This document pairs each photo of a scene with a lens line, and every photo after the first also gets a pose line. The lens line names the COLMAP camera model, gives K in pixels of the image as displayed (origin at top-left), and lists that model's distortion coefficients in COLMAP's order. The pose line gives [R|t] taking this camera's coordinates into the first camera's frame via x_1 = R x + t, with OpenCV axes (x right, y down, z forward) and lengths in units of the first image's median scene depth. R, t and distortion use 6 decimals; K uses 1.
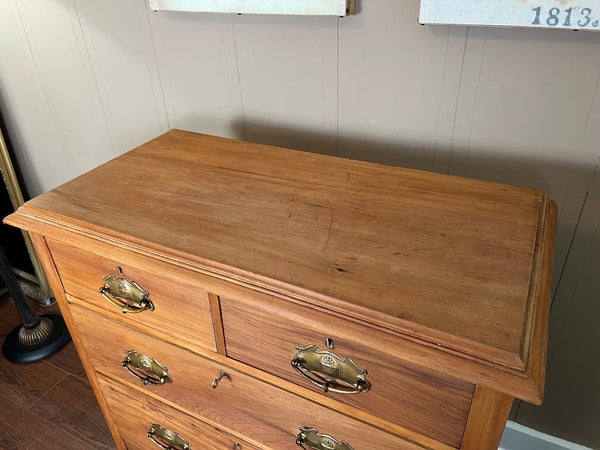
lens RADIAL K [[452.2, 0, 298.0], [0, 452.2, 224.8], [0, 0, 1]] dist [0.061830, -0.069830]
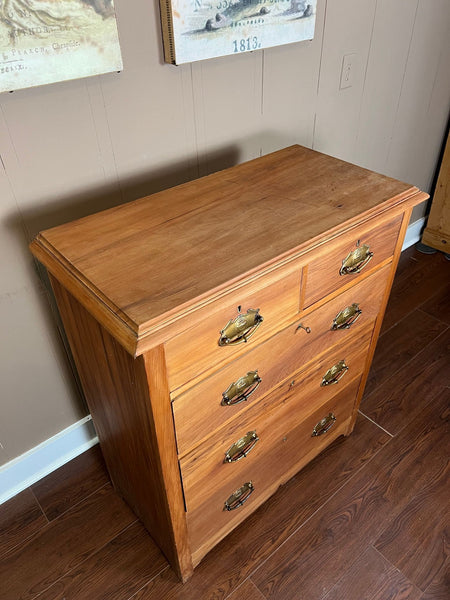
lens RADIAL K [[452.2, 0, 230.3], [0, 452.2, 302.1], [0, 0, 1]] dist [0.061830, -0.069830]
pose [[0.378009, -0.551418, 0.743671, -1.255721], [0.488752, 0.801073, 0.345548, -0.330994], [-0.786277, 0.232851, 0.572320, 0.343313]]
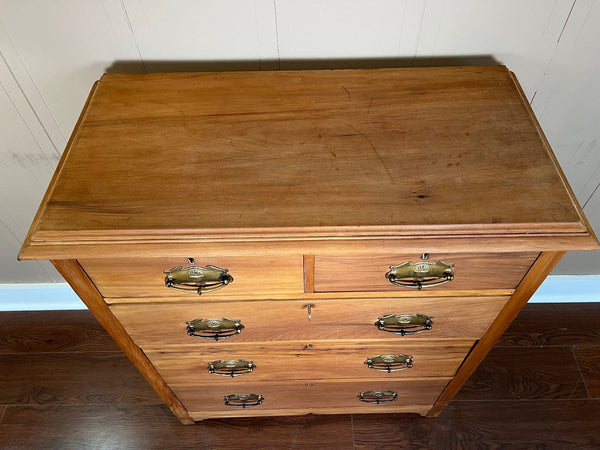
lens RADIAL K [[452.2, 0, 301.3], [0, 452.2, 227.3], [0, 0, 1]] dist [0.061830, -0.069830]
pose [[0.883372, -0.356482, 0.304260, -0.450428], [0.233383, 0.897570, 0.374033, -0.271180], [-0.406430, -0.259401, 0.876085, 0.073402]]
